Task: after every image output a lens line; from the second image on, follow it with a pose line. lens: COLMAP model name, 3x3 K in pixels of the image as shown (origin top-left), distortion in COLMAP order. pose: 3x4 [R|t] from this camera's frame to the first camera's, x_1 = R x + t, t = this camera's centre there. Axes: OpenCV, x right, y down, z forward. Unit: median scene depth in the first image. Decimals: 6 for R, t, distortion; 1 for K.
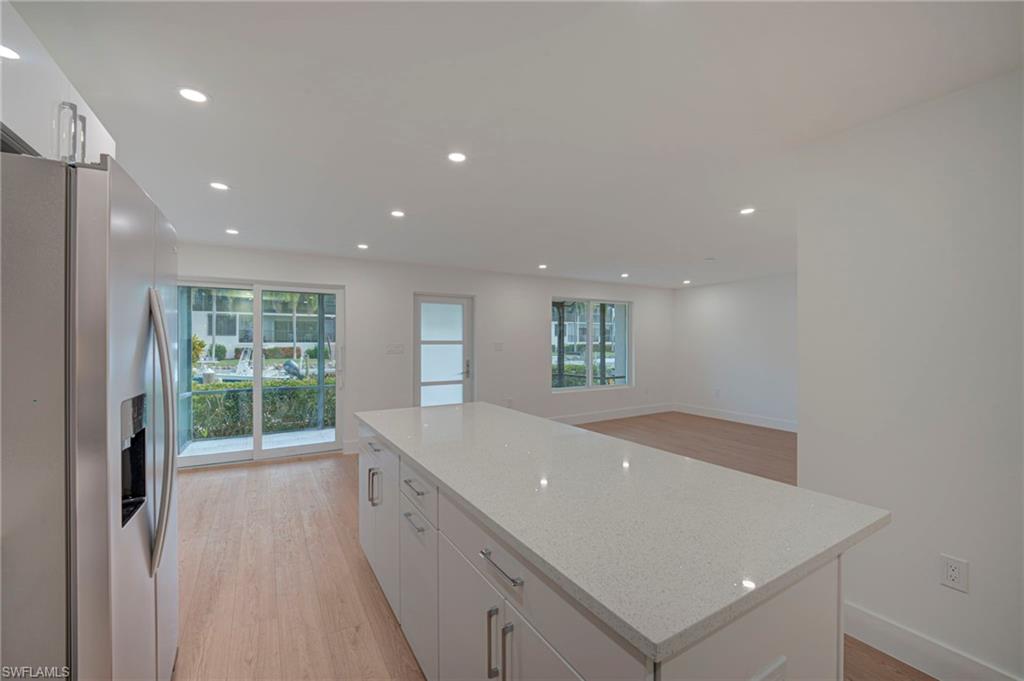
lens RADIAL K [[422.1, 0, 512.3], [0, 422.1, 338.9], [0, 0, 1]] dist [0.000321, -0.008884]
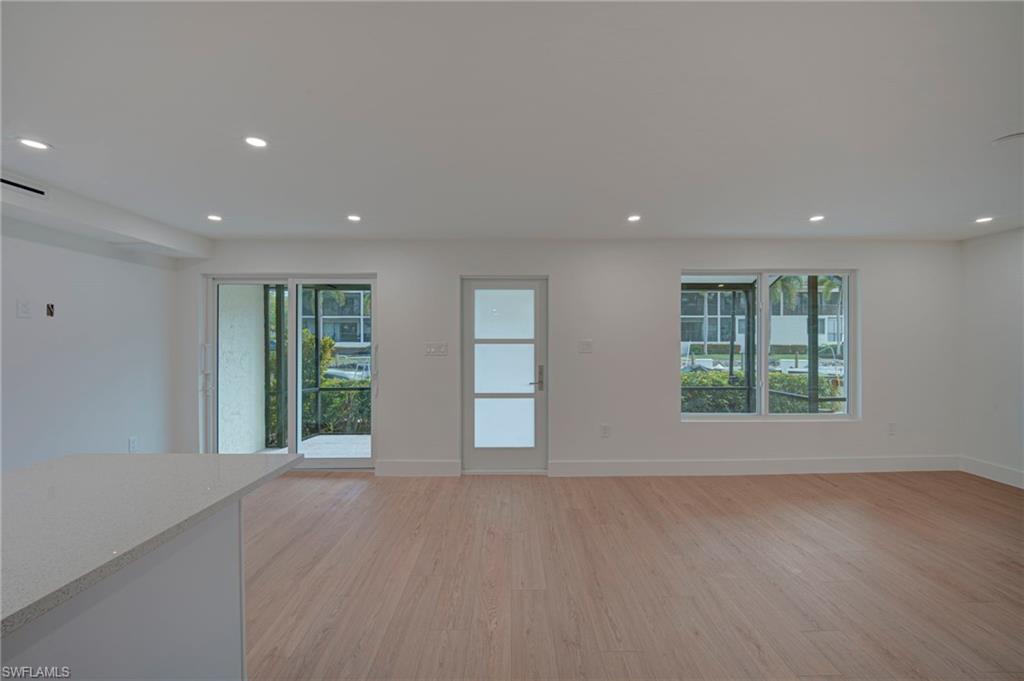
lens RADIAL K [[422.1, 0, 512.3], [0, 422.1, 338.9], [0, 0, 1]] dist [0.000321, -0.008884]
pose [[0.858256, -0.002491, -0.513216, 0.223222], [0.003173, 0.999995, 0.000454, 0.003915], [0.513212, -0.002018, 0.858259, 0.355634]]
